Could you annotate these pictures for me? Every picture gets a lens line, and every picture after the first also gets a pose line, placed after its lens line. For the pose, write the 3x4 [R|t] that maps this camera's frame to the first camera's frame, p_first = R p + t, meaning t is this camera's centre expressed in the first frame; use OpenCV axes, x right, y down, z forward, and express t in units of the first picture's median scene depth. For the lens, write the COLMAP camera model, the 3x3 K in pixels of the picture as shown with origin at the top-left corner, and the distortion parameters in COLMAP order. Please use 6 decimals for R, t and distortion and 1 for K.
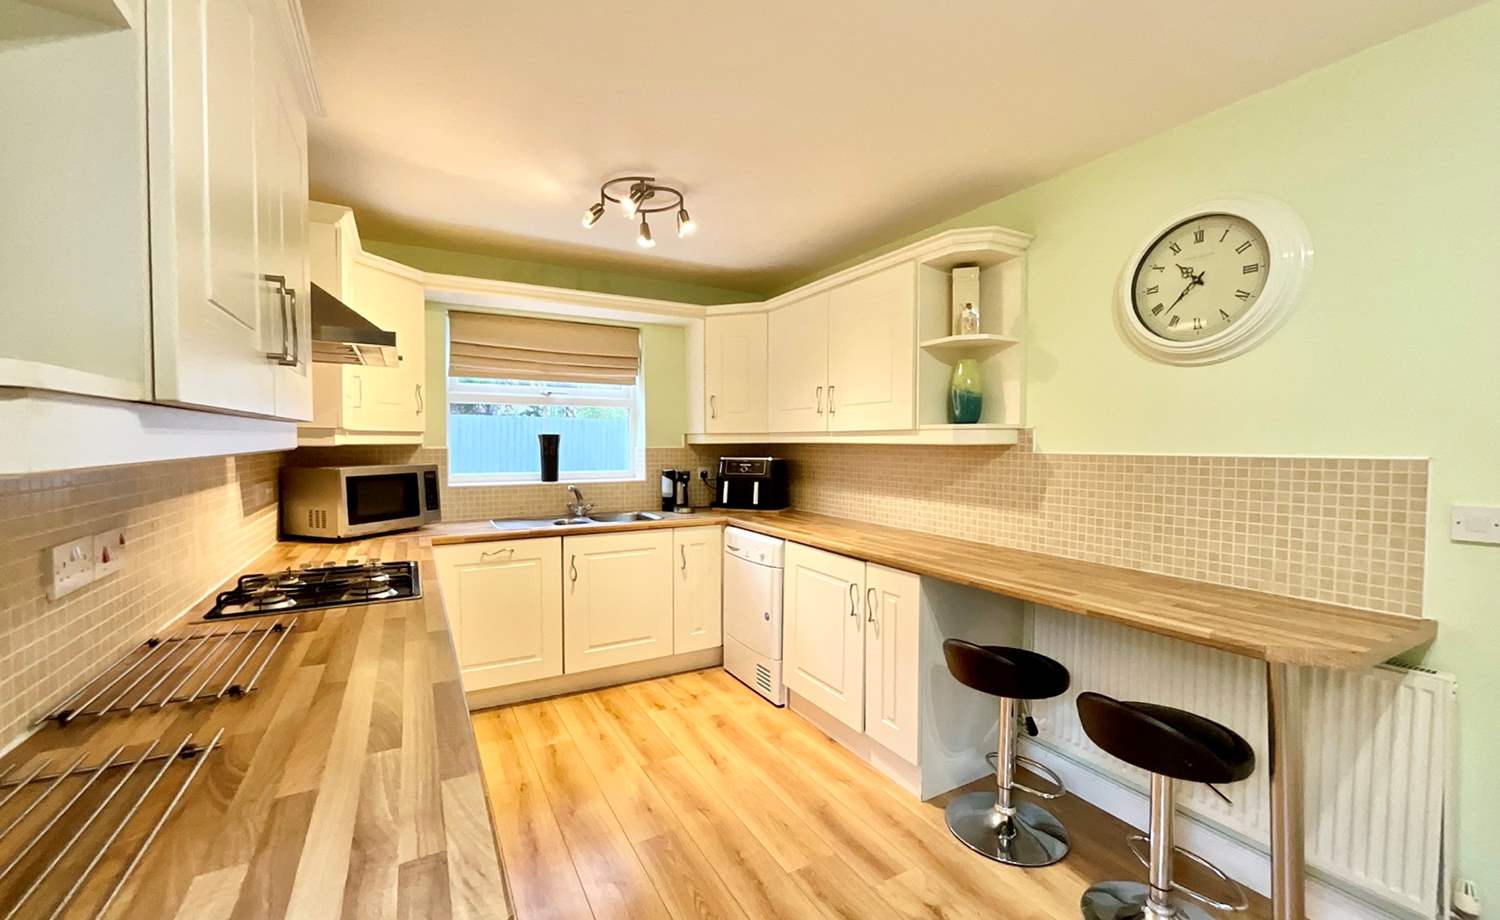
lens RADIAL K [[610.0, 0, 748.4], [0, 610.0, 461.2], [0, 0, 1]] dist [-0.000888, 0.000514]
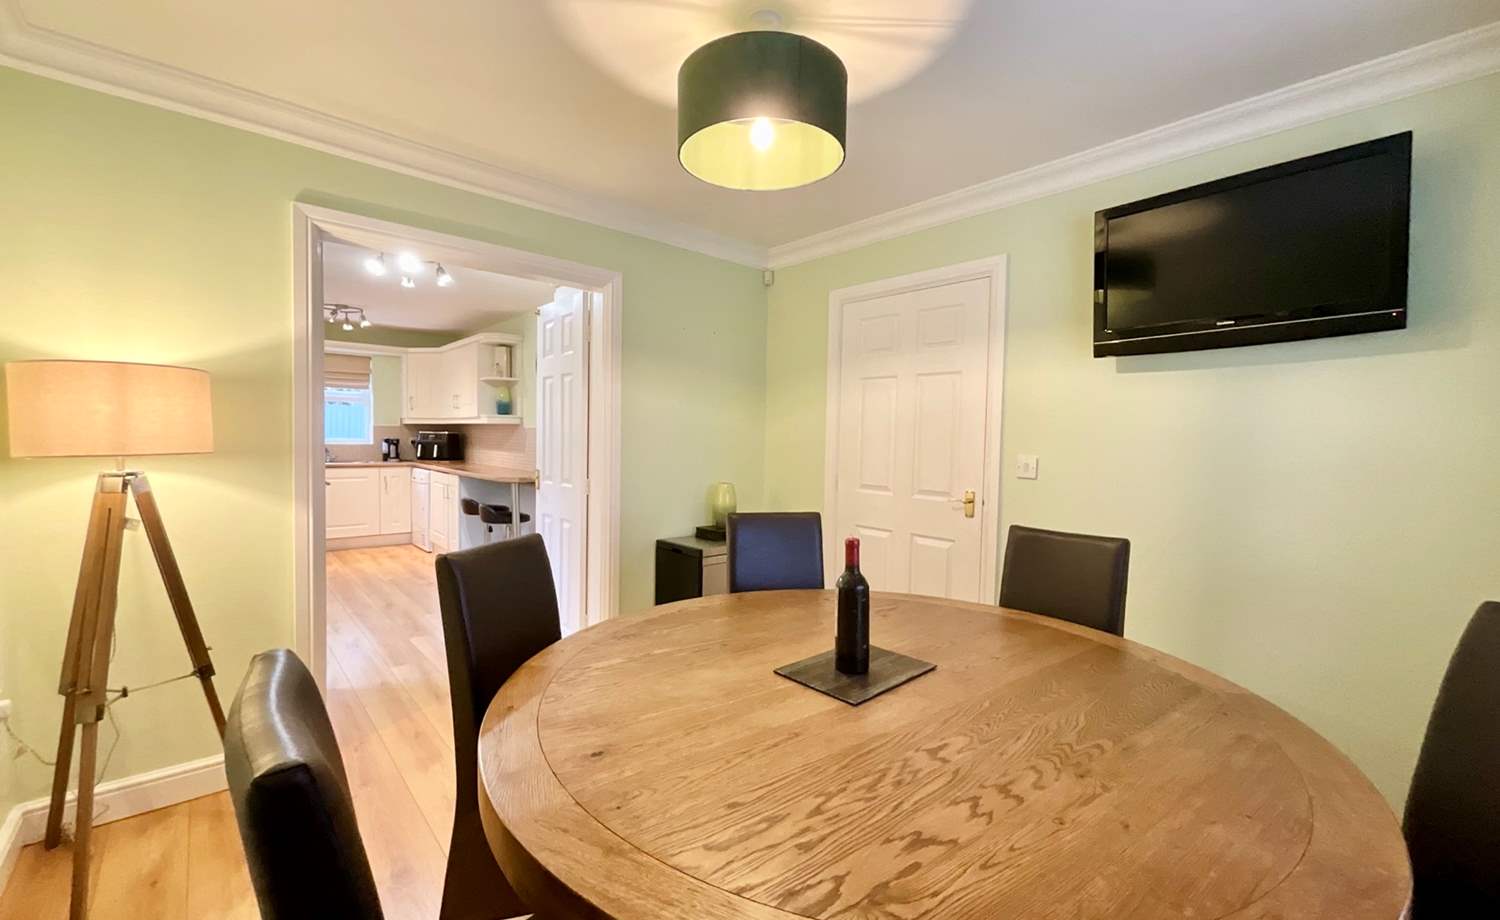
lens RADIAL K [[642.2, 0, 753.2], [0, 642.2, 463.7], [0, 0, 1]] dist [-0.002143, -0.000021]
pose [[0.980552, 0.007691, 0.196108, 0.783269], [-0.009952, 0.999895, 0.010549, 0.082933], [-0.196006, -0.012295, 0.980526, -1.484862]]
